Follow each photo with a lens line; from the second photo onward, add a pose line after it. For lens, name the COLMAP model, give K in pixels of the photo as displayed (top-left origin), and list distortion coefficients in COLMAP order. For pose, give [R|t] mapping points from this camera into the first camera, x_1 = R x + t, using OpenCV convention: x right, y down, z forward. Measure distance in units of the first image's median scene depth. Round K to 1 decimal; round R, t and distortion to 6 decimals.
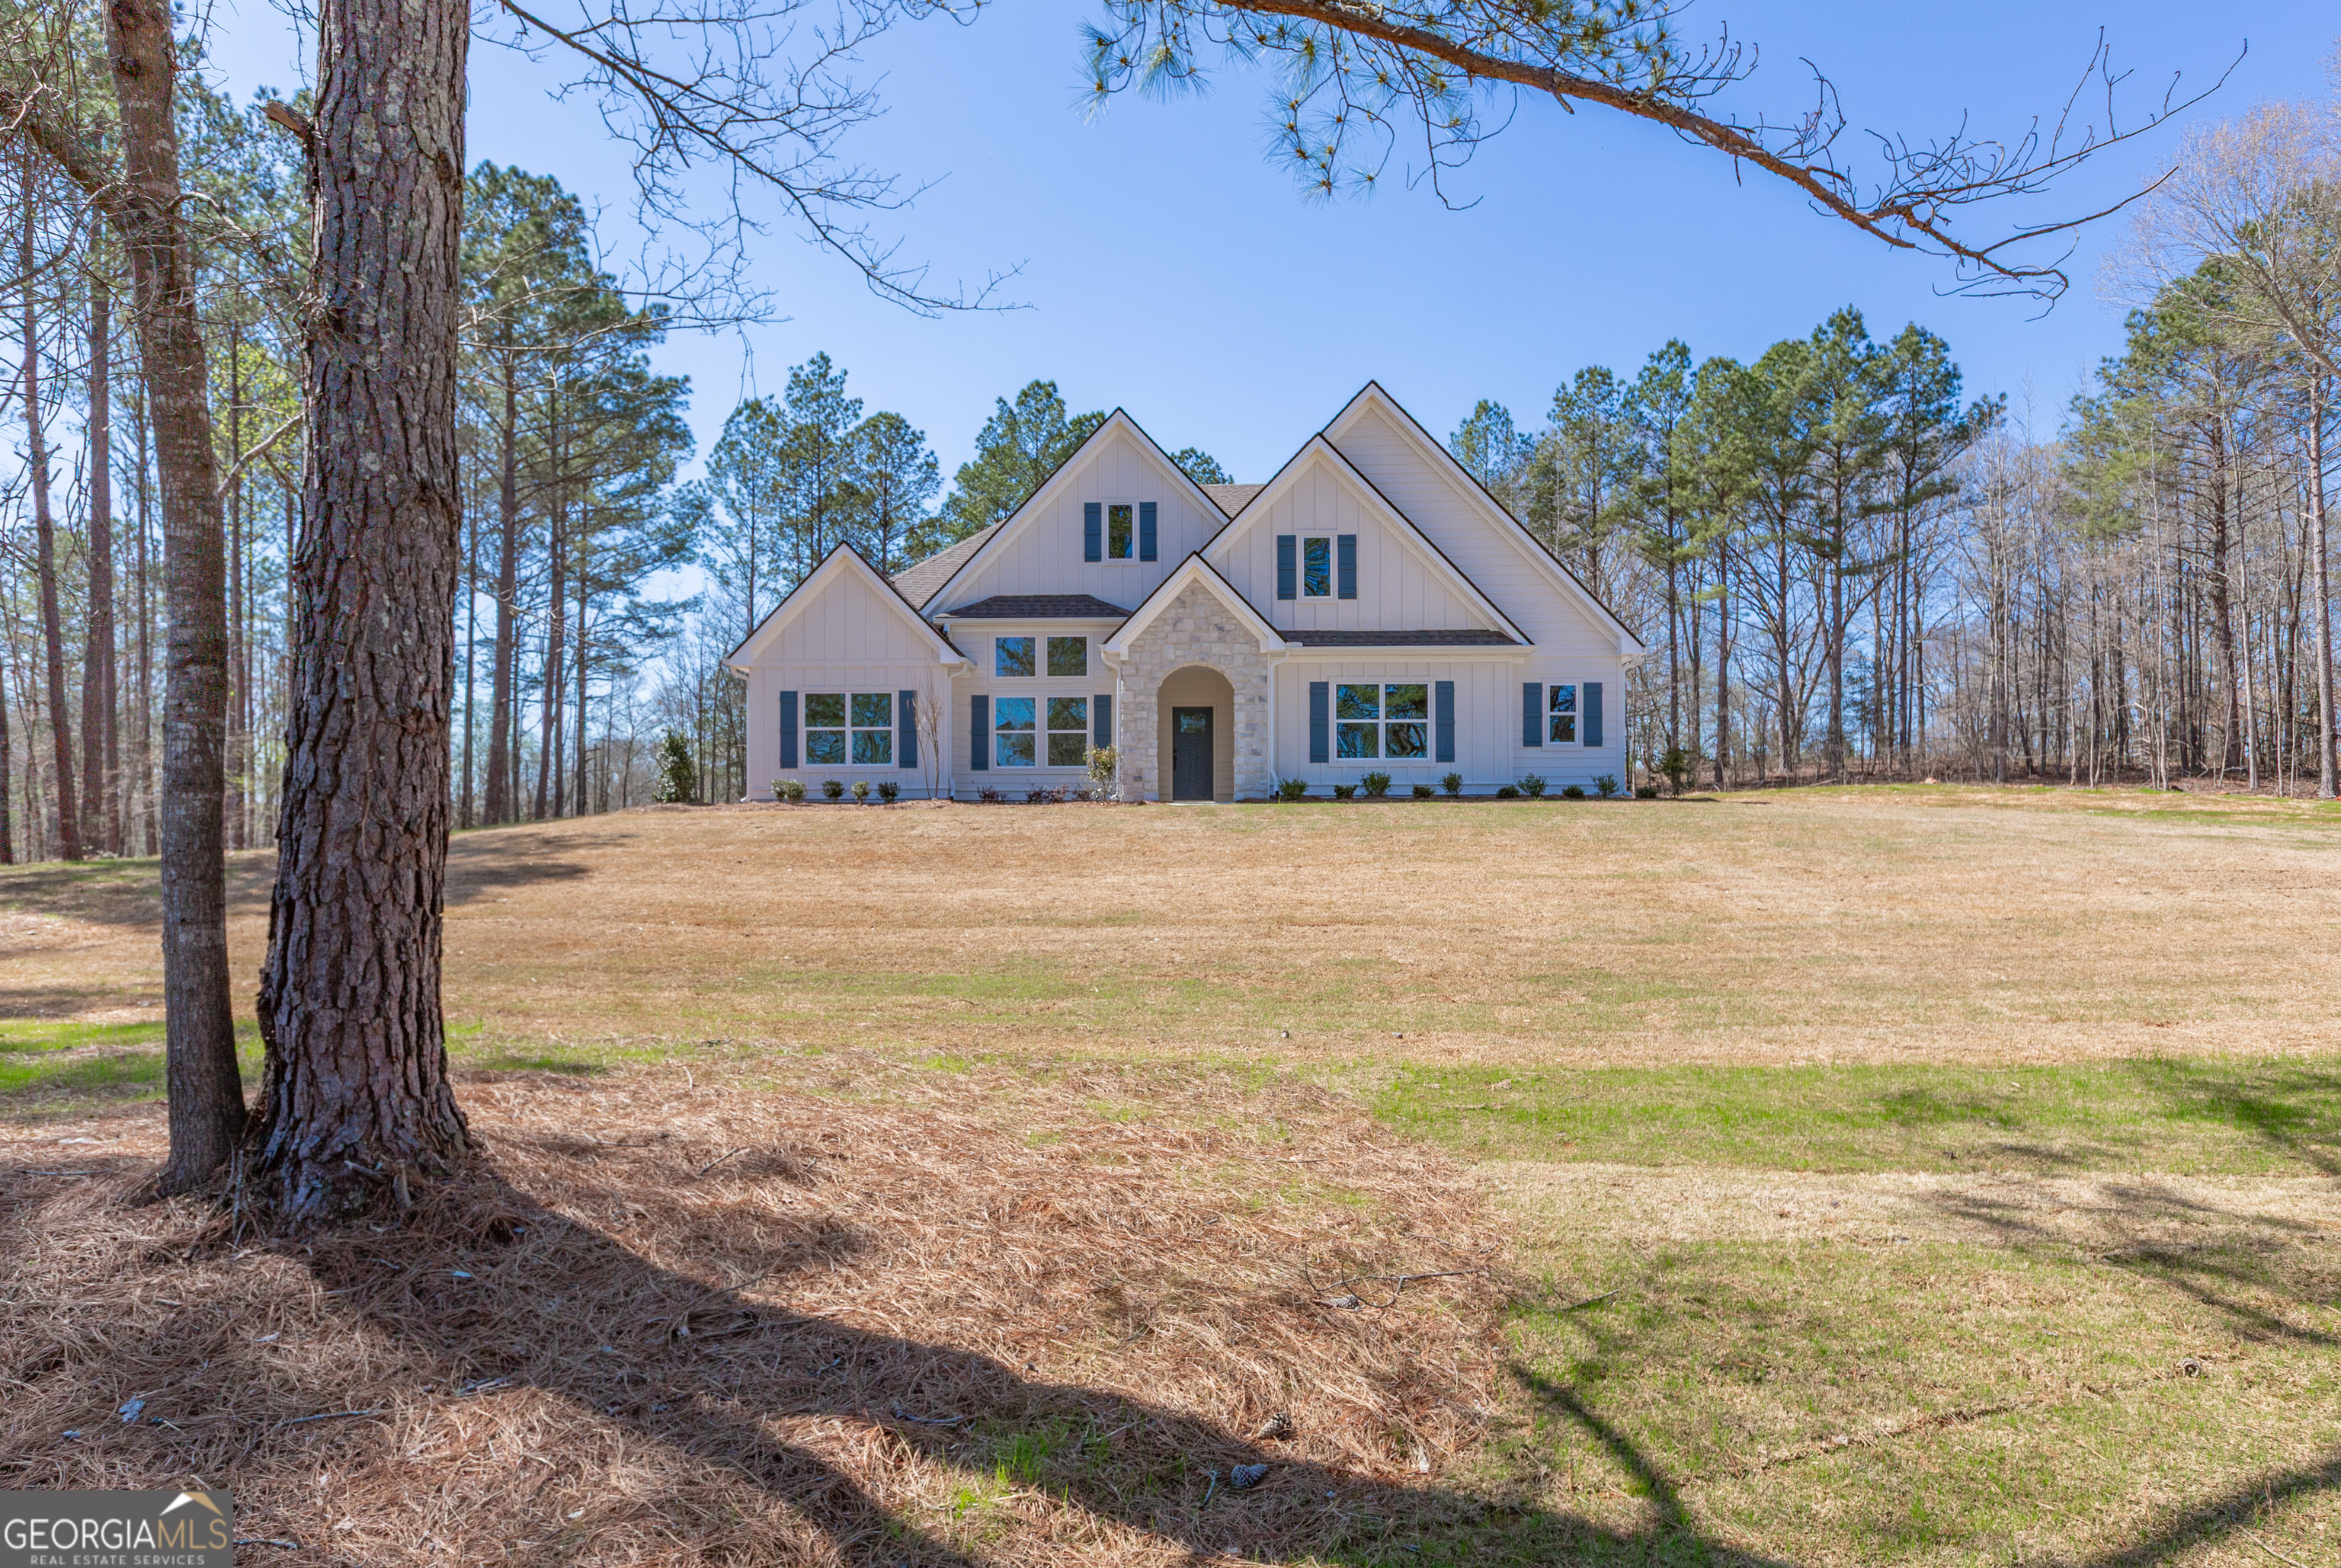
lens RADIAL K [[1239.2, 0, 1170.5], [0, 1239.2, 784.0], [0, 0, 1]] dist [-0.114436, -0.000250]
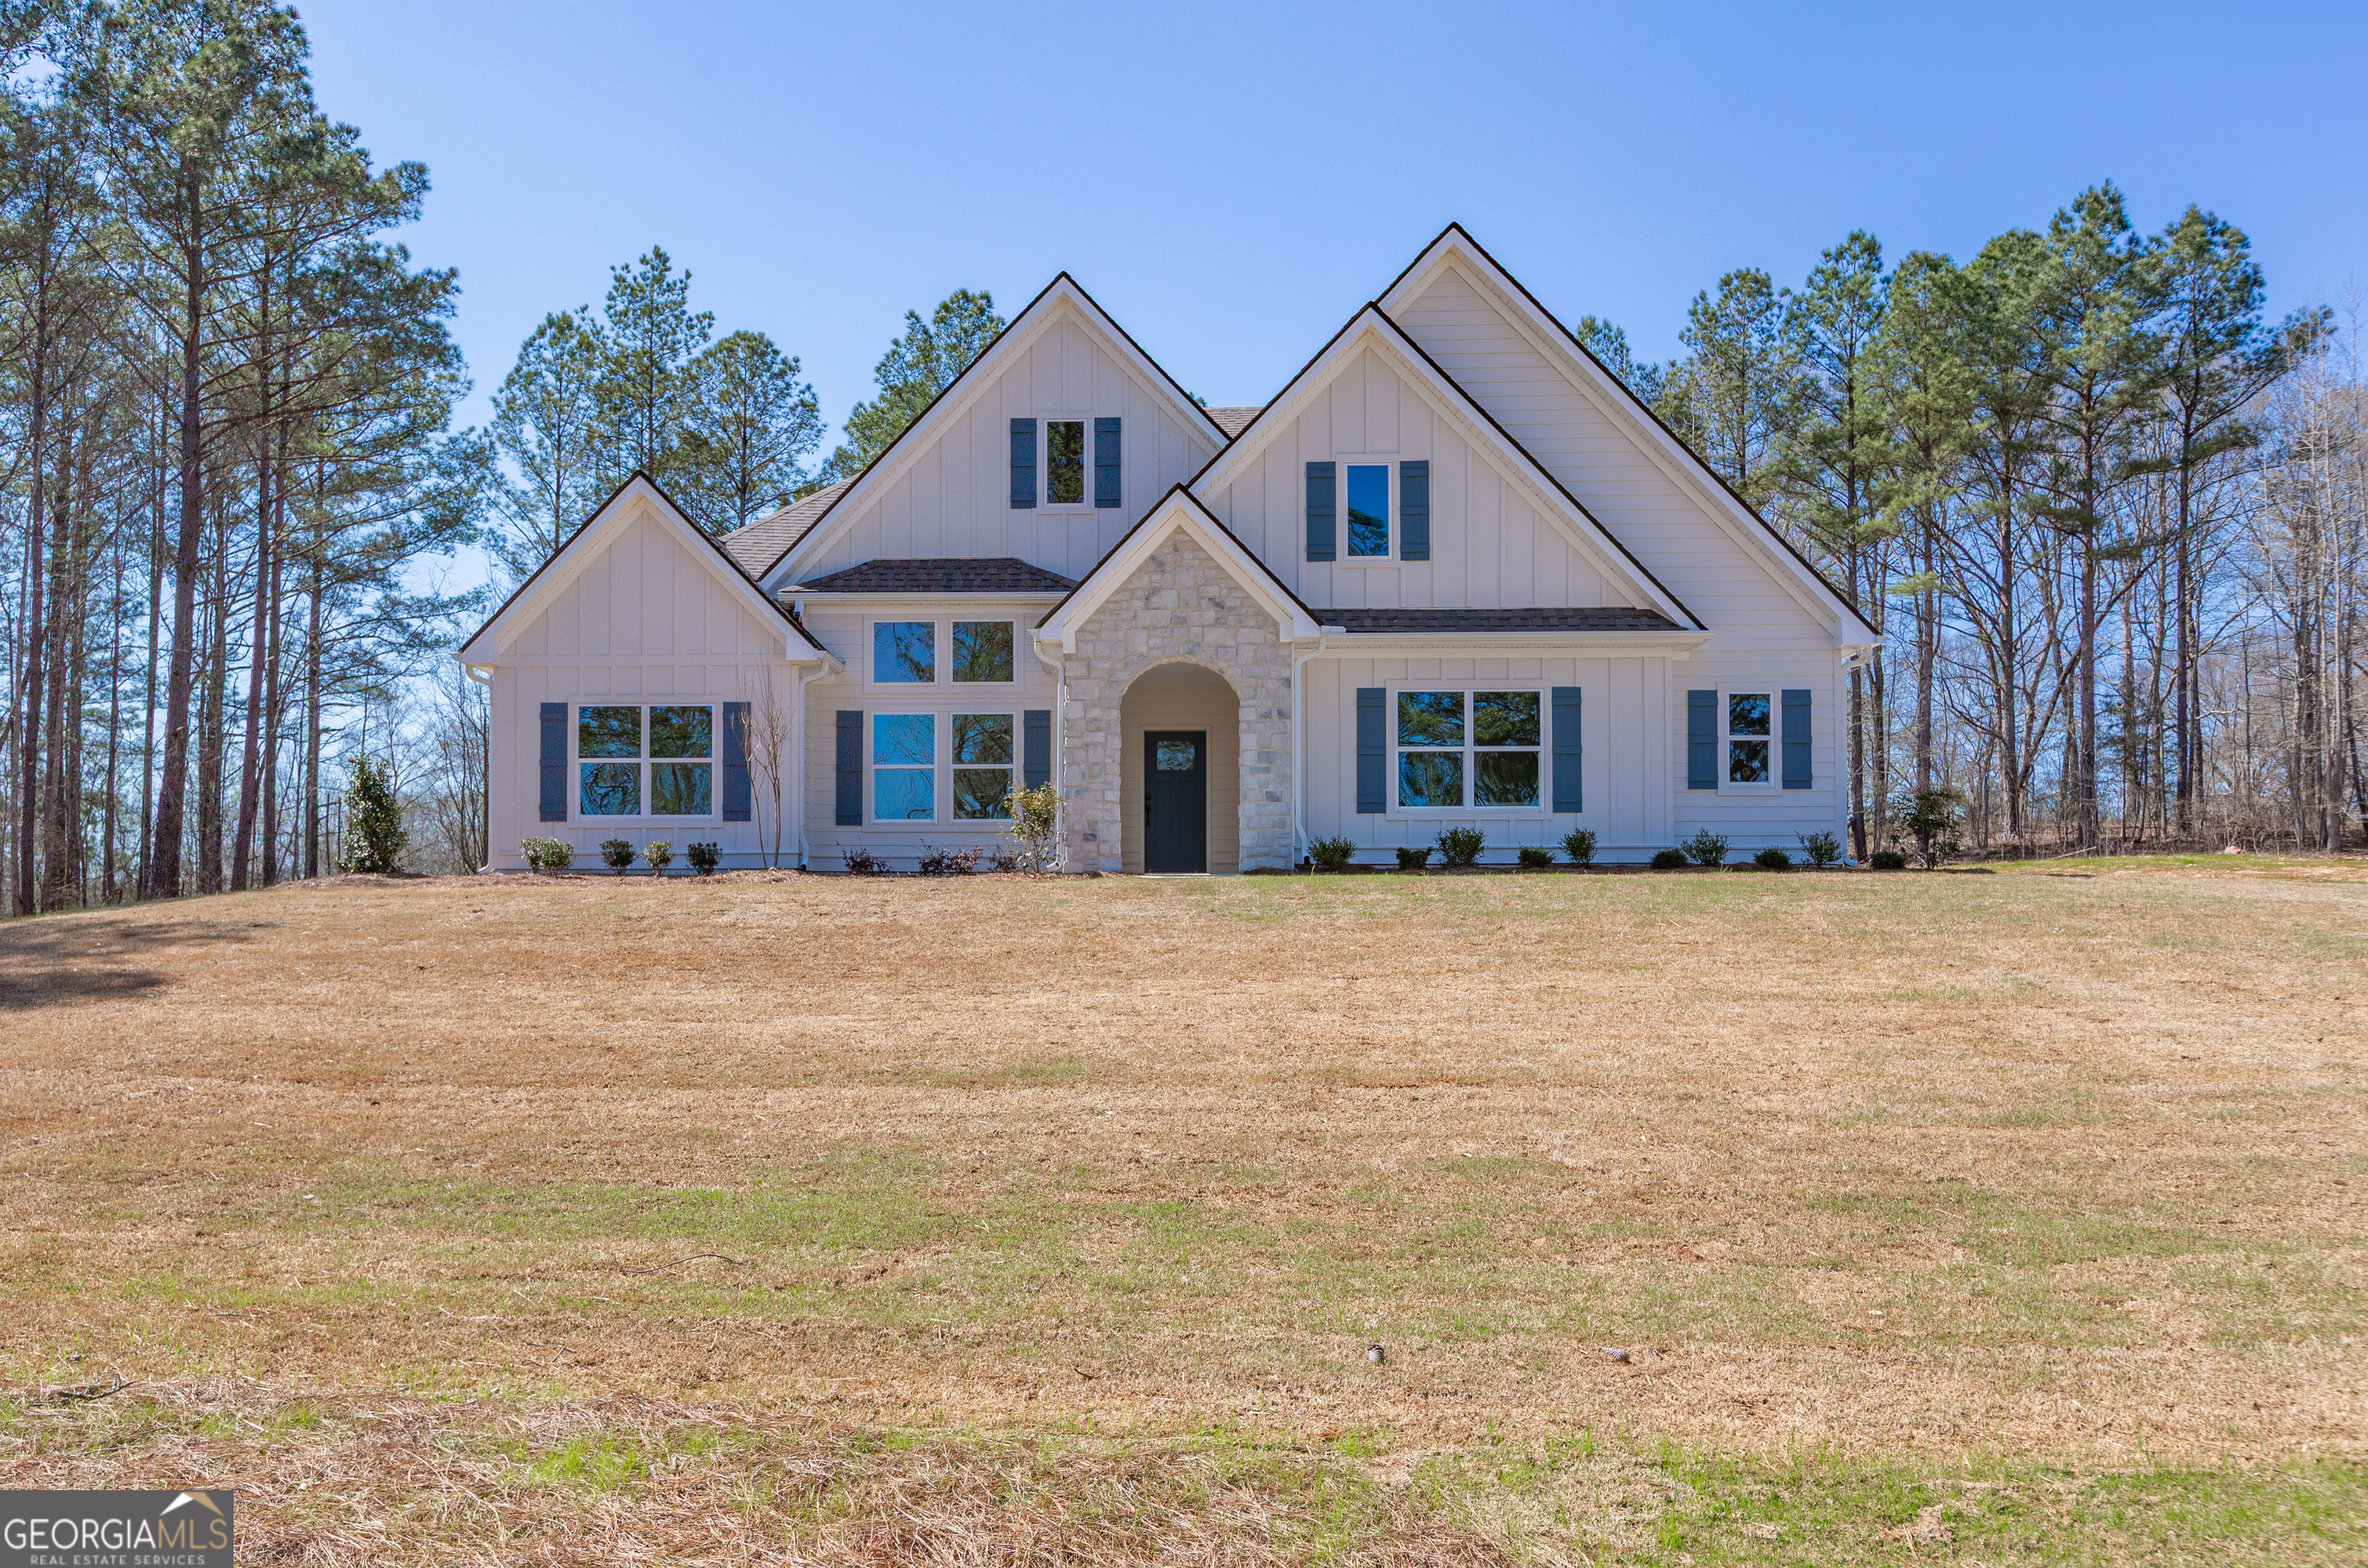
lens RADIAL K [[1572.3, 0, 1183.4], [0, 1572.3, 869.5], [0, 0, 1]] dist [-0.084487, 0.001125]
pose [[0.999721, 0.002296, 0.023526, 0.002872], [-0.002412, 0.999985, 0.004911, 0.007610], [-0.023515, -0.004967, 0.999711, 0.167997]]
